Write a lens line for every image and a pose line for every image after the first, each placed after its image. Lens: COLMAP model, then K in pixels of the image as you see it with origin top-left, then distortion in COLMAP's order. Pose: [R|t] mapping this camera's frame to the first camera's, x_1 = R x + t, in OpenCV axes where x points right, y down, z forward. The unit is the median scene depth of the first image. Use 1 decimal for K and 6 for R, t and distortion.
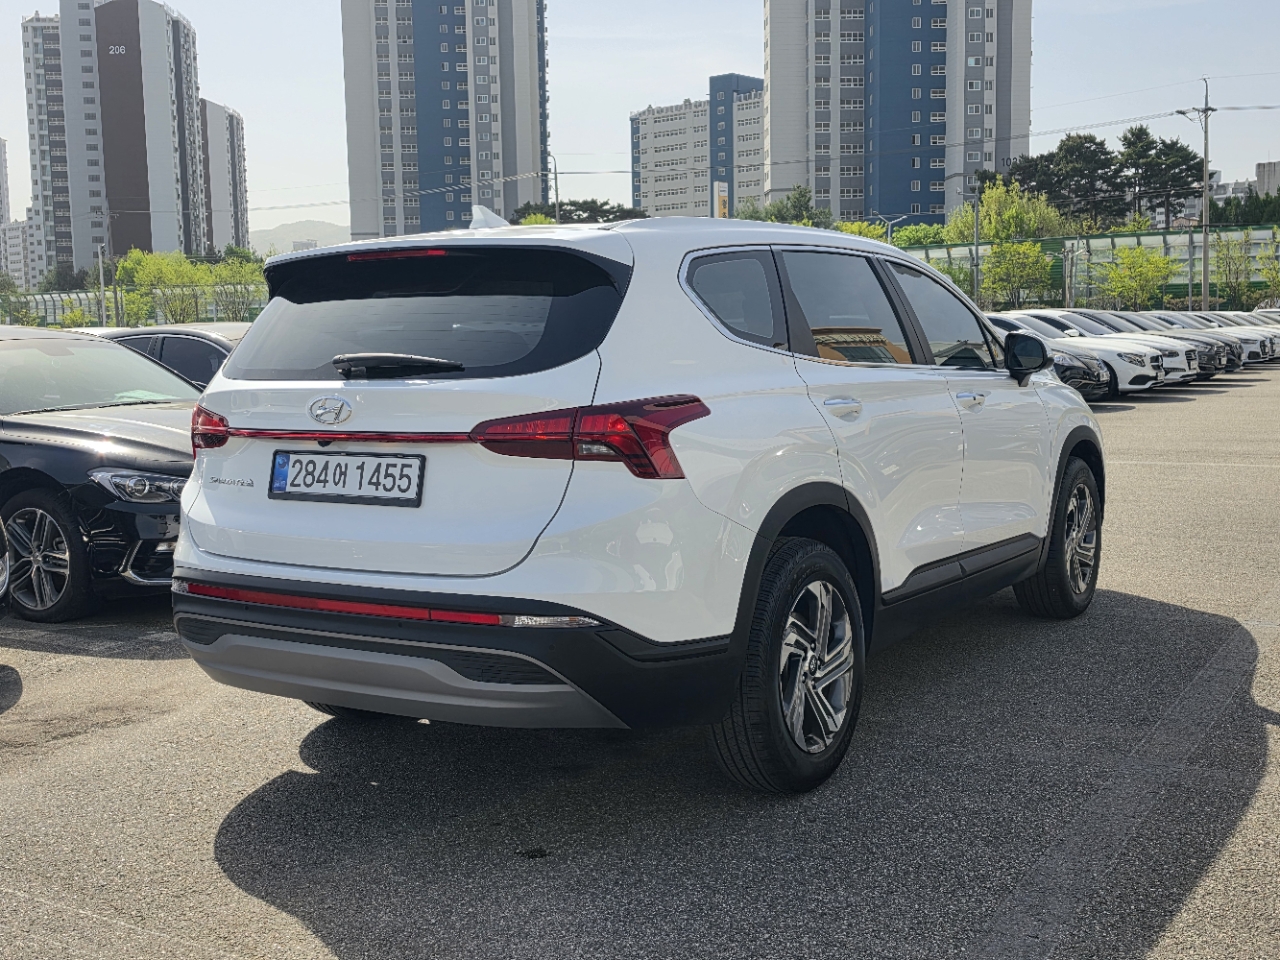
lens RADIAL K [[1405.6, 0, 635.1], [0, 1405.6, 485.2], [0, 0, 1]] dist [0.063253, 0.000000]
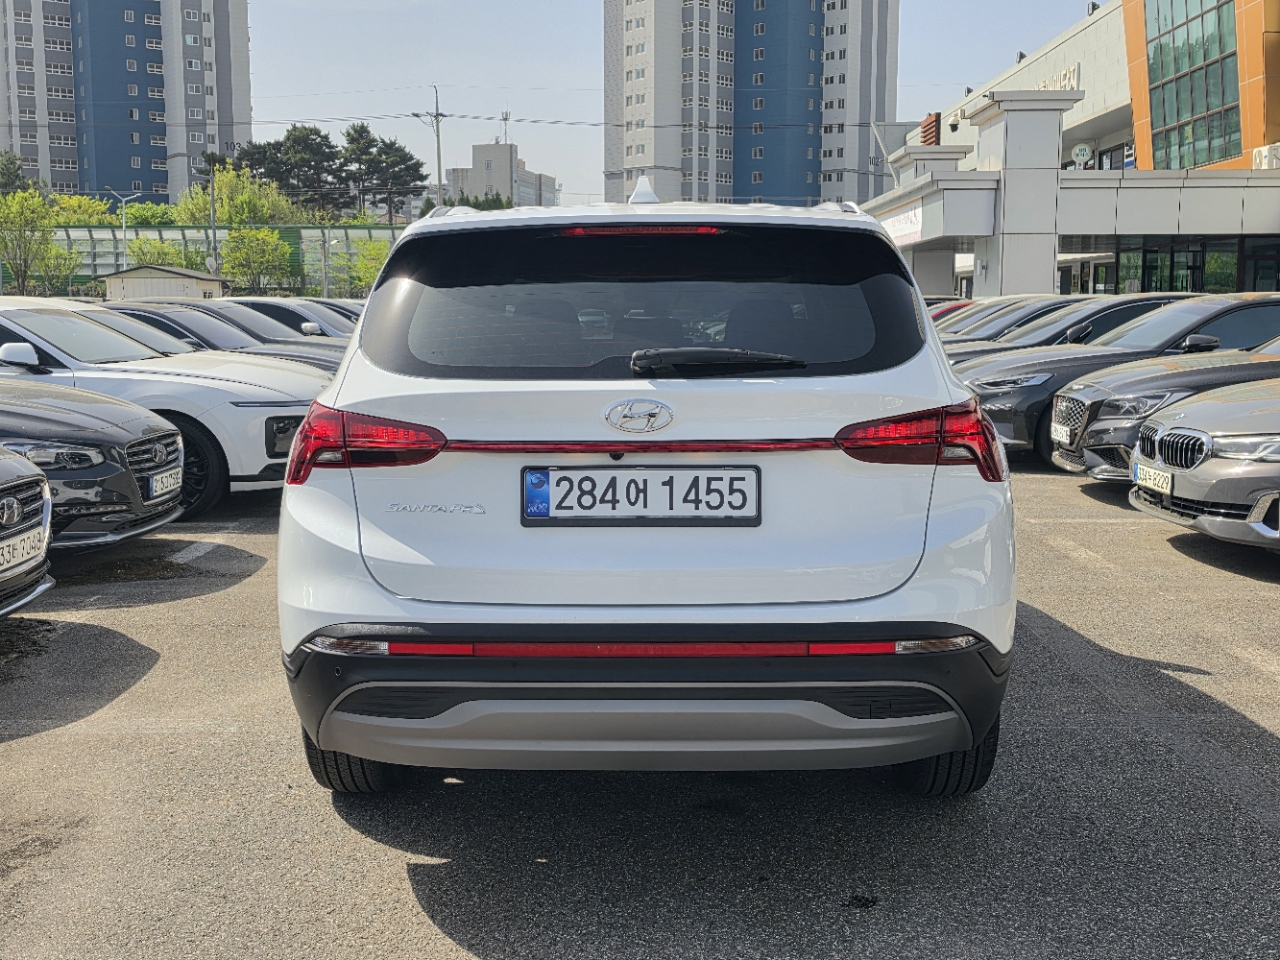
lens RADIAL K [[1405.6, 0, 635.7], [0, 1405.6, 470.1], [0, 0, 1]] dist [0.063253, 0.000000]
pose [[0.859702, -0.039197, 0.509291, -0.480744], [0.039564, 0.999166, 0.010113, -0.022225], [-0.509262, 0.011455, 0.860535, 0.217655]]
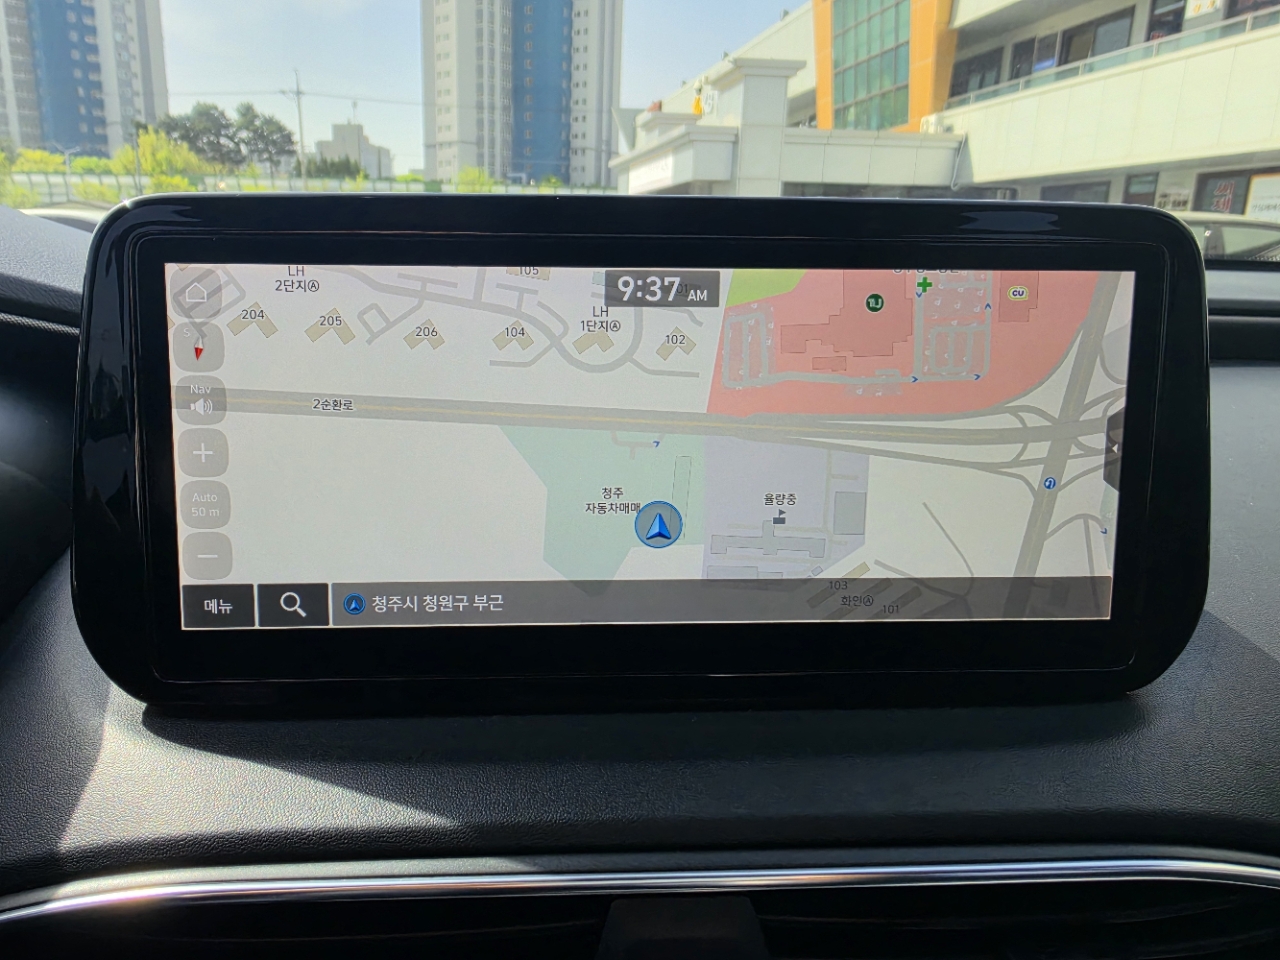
lens RADIAL K [[901.6, 0, 570.1], [0, 901.6, 461.0], [0, 0, 1]] dist [0.035245, -0.042847]
pose [[0.784990, -0.114465, 0.608842, 0.088647], [0.037191, 0.989717, 0.138121, -0.103887], [-0.618391, -0.085781, 0.781175, 1.159494]]
